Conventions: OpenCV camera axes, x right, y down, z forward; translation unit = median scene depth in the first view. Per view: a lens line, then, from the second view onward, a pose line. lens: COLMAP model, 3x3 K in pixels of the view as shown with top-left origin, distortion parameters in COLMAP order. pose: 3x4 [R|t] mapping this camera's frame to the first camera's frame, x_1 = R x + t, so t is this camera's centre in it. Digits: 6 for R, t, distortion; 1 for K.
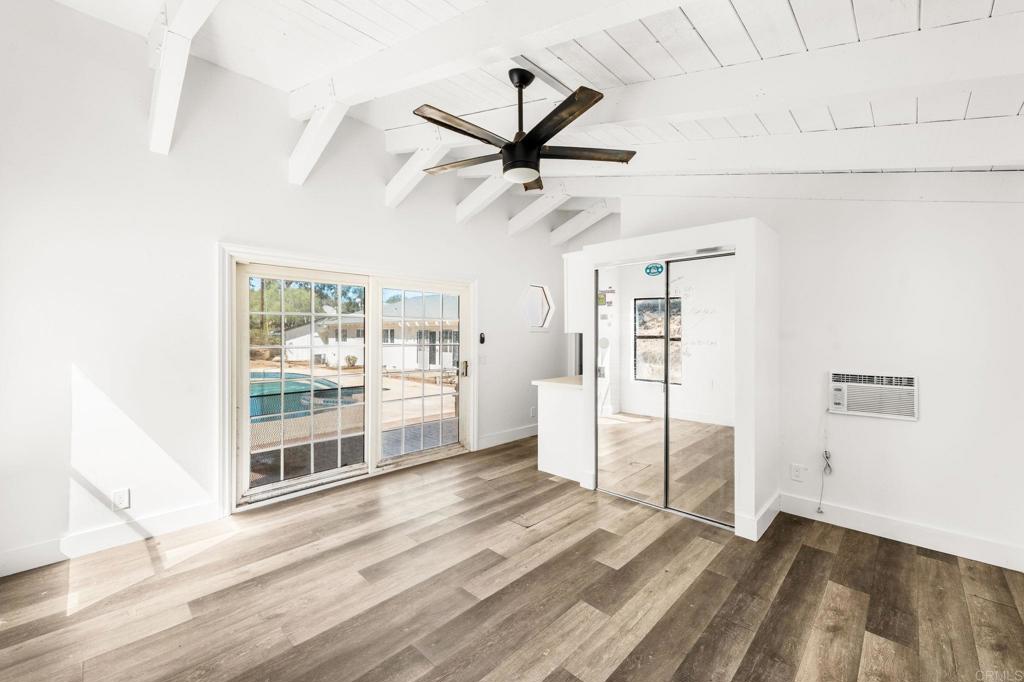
lens RADIAL K [[405.4, 0, 509.7], [0, 405.4, 340.4], [0, 0, 1]] dist [-0.000441, 0.000047]
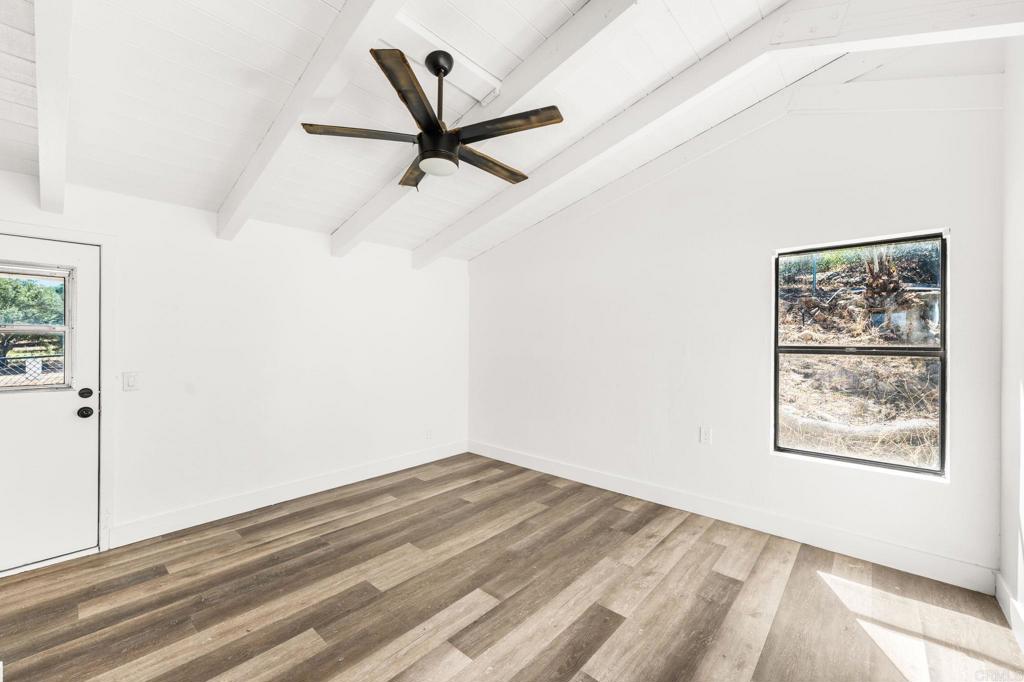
lens RADIAL K [[405.4, 0, 509.7], [0, 405.4, 340.4], [0, 0, 1]] dist [-0.000441, 0.000047]
pose [[-0.998710, -0.006485, -0.050357, -0.092808], [-0.006861, 0.999950, 0.007300, -0.018106], [0.050307, 0.007636, -0.998705, 2.018544]]
